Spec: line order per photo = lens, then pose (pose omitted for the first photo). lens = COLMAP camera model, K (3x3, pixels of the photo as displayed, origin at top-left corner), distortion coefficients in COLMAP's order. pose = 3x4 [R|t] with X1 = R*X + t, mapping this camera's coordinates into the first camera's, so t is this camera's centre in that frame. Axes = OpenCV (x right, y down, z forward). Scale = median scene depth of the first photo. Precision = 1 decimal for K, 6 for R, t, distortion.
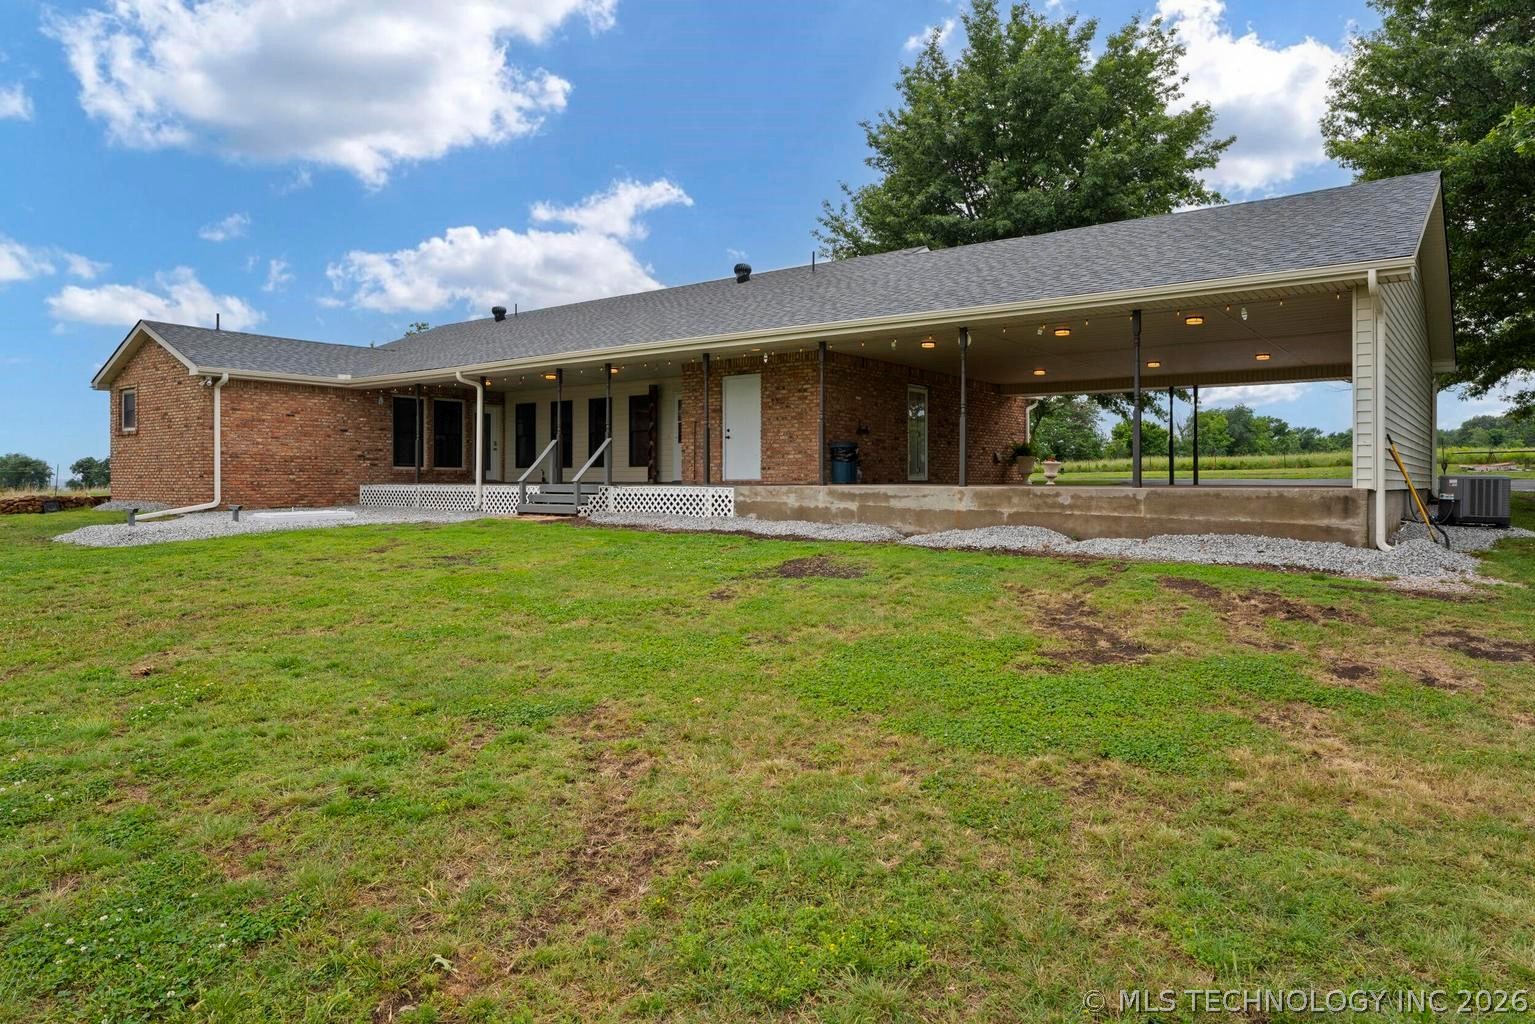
lens RADIAL K [[1002.1, 0, 767.5], [0, 1002.1, 512.0], [0, 0, 1]] dist [0.003238, 0.000425]
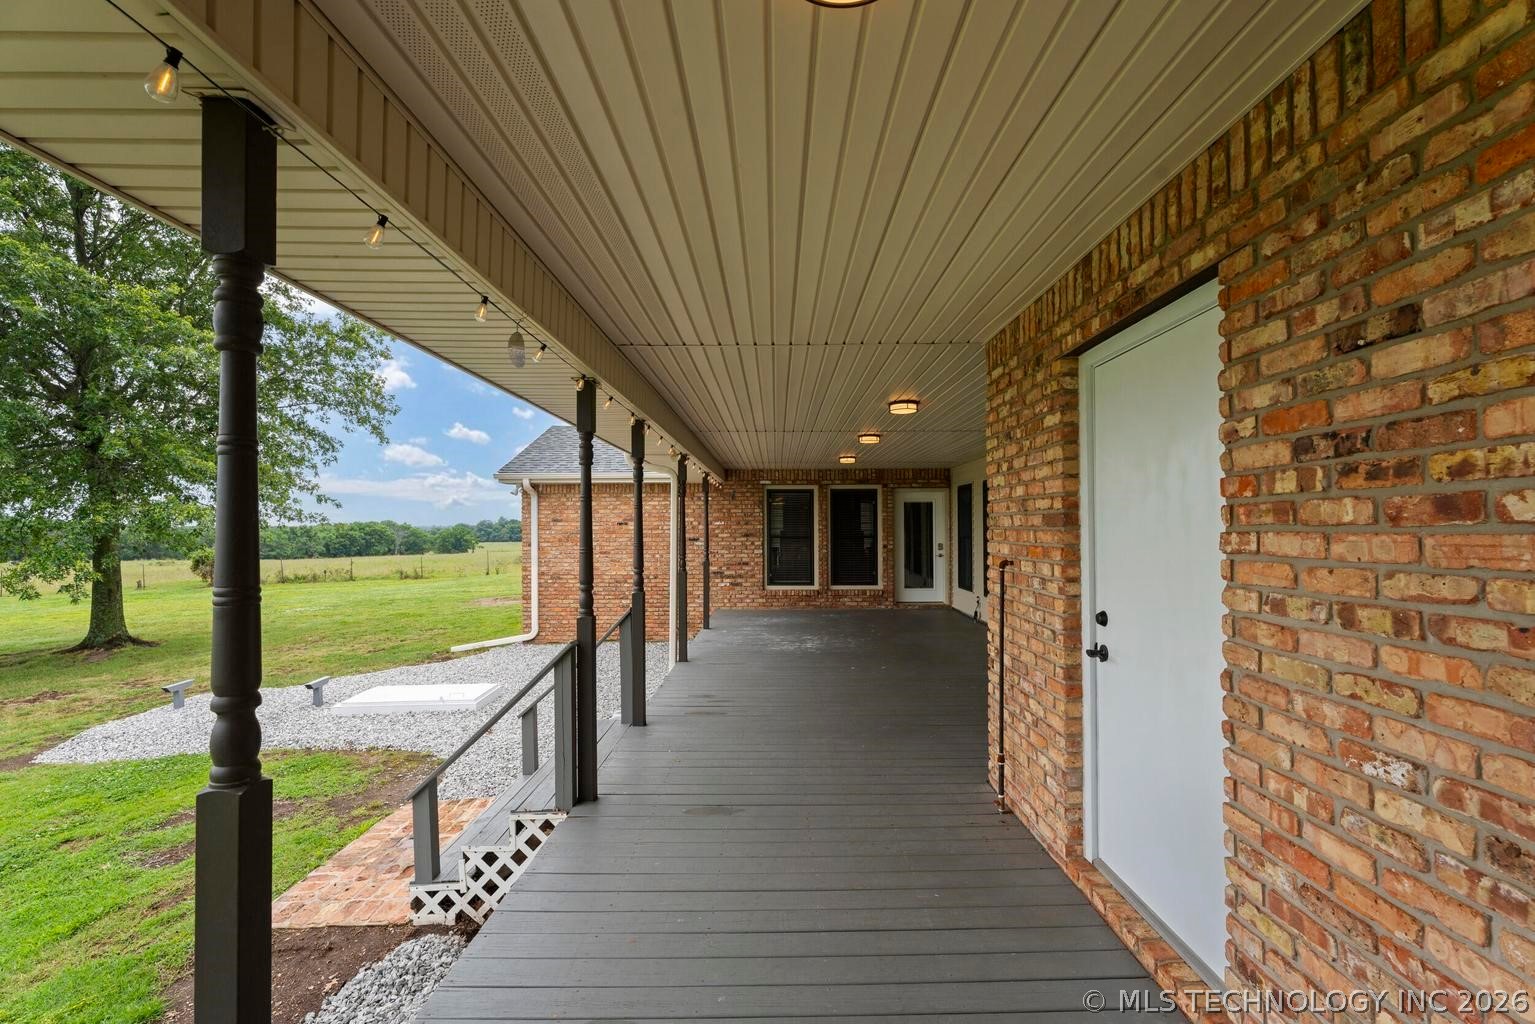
lens RADIAL K [[691.0, 0, 775.1], [0, 691.0, 513.9], [0, 0, 1]] dist [0.000564, -0.000048]
pose [[0.613418, -0.021900, -0.789455, 0.030460], [-0.014963, 0.999114, -0.039343, -0.097260], [0.789617, 0.035946, 0.612547, 0.877037]]
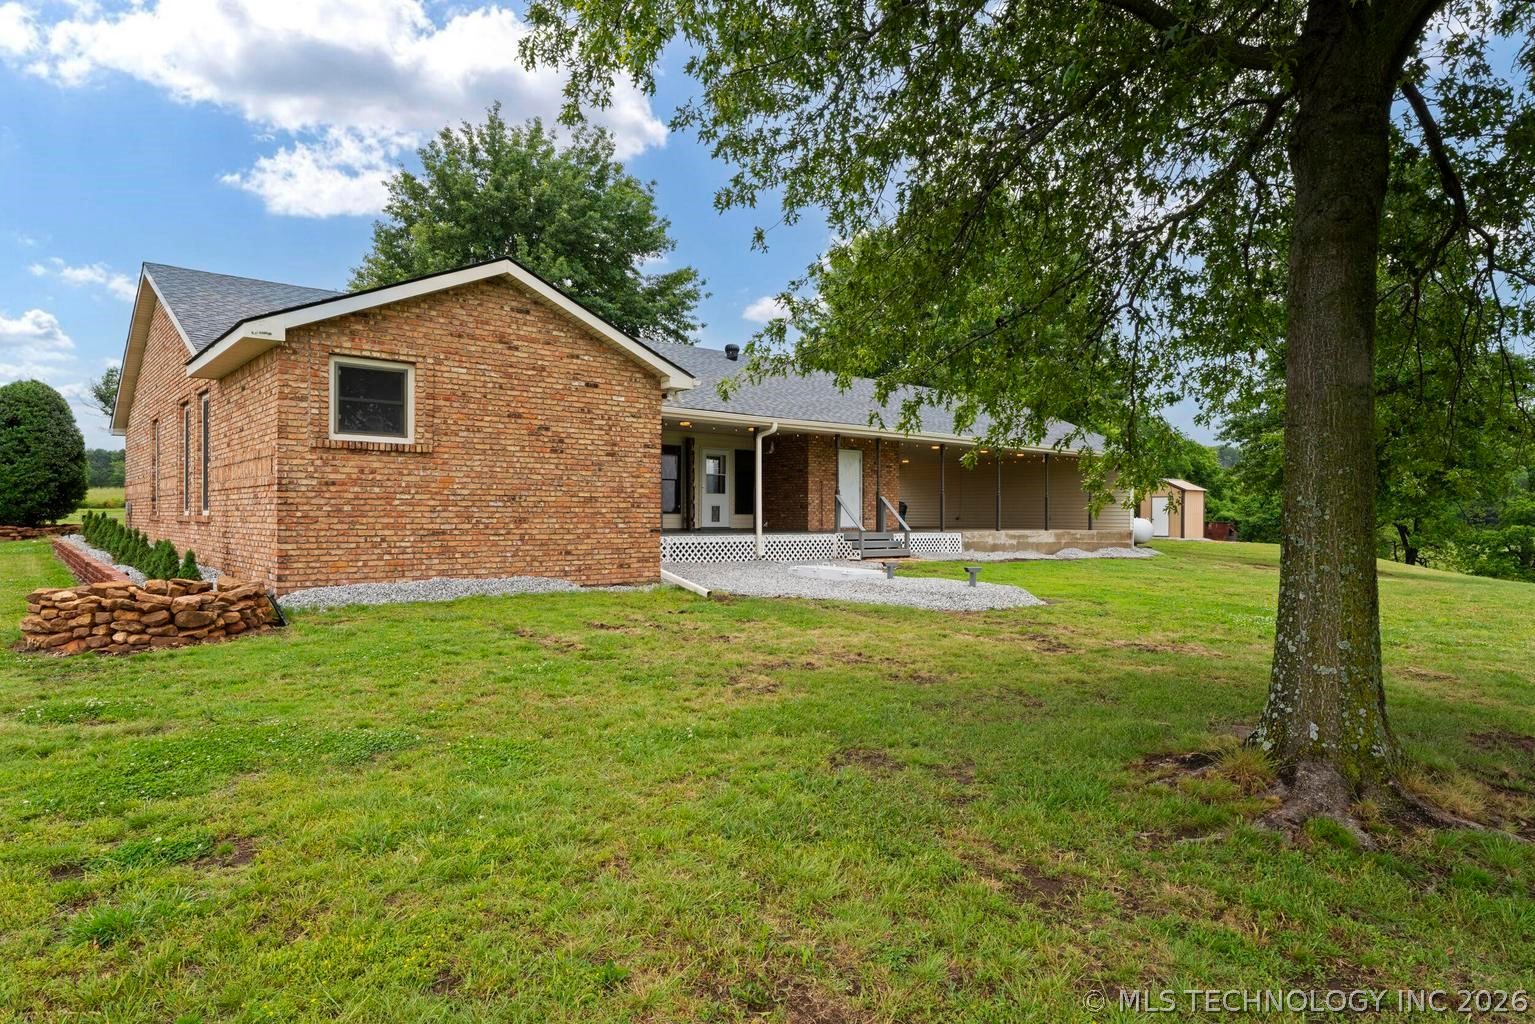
lens RADIAL K [[910.9, 0, 767.5], [0, 910.9, 512.0], [0, 0, 1]] dist [0.000327, 0.000065]
pose [[0.197257, -0.001221, 0.980351, -1.276650], [0.015277, 0.999882, -0.001829, -0.050498], [-0.980233, 0.015338, 0.197252, 0.862856]]
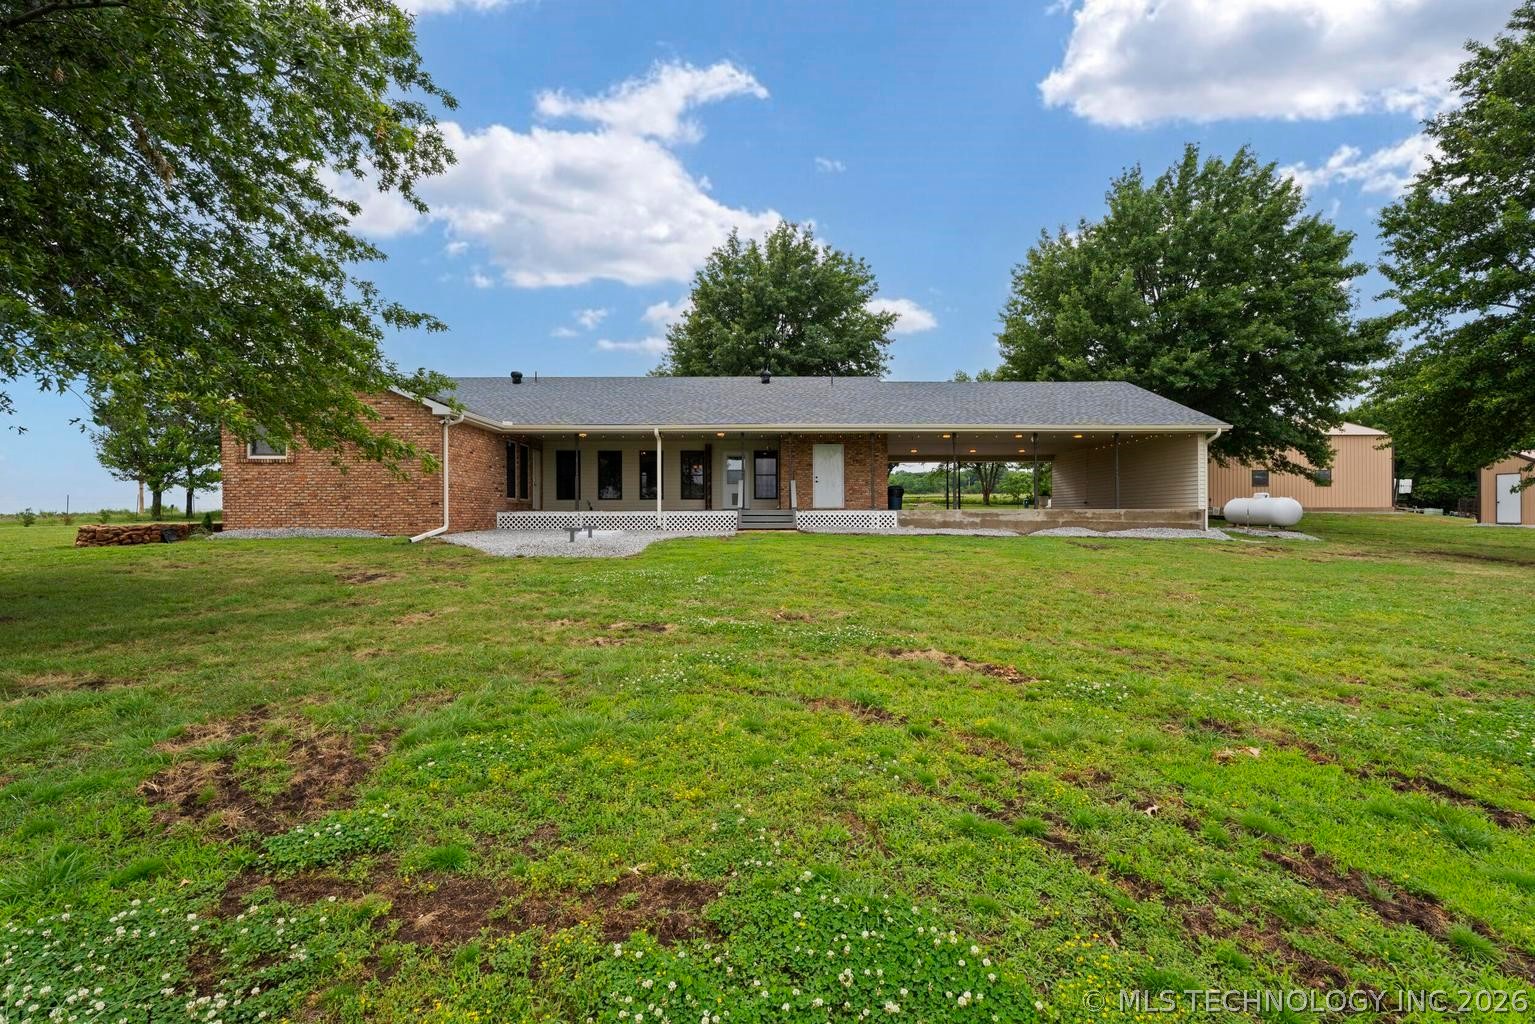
lens RADIAL K [[691.0, 0, 775.1], [0, 691.0, 513.9], [0, 0, 1]] dist [0.000564, -0.000048]
pose [[0.770866, -0.007117, 0.636958, -0.839108], [0.021668, 0.999652, -0.015054, -0.004282], [-0.636629, 0.025406, 0.770752, 0.160757]]
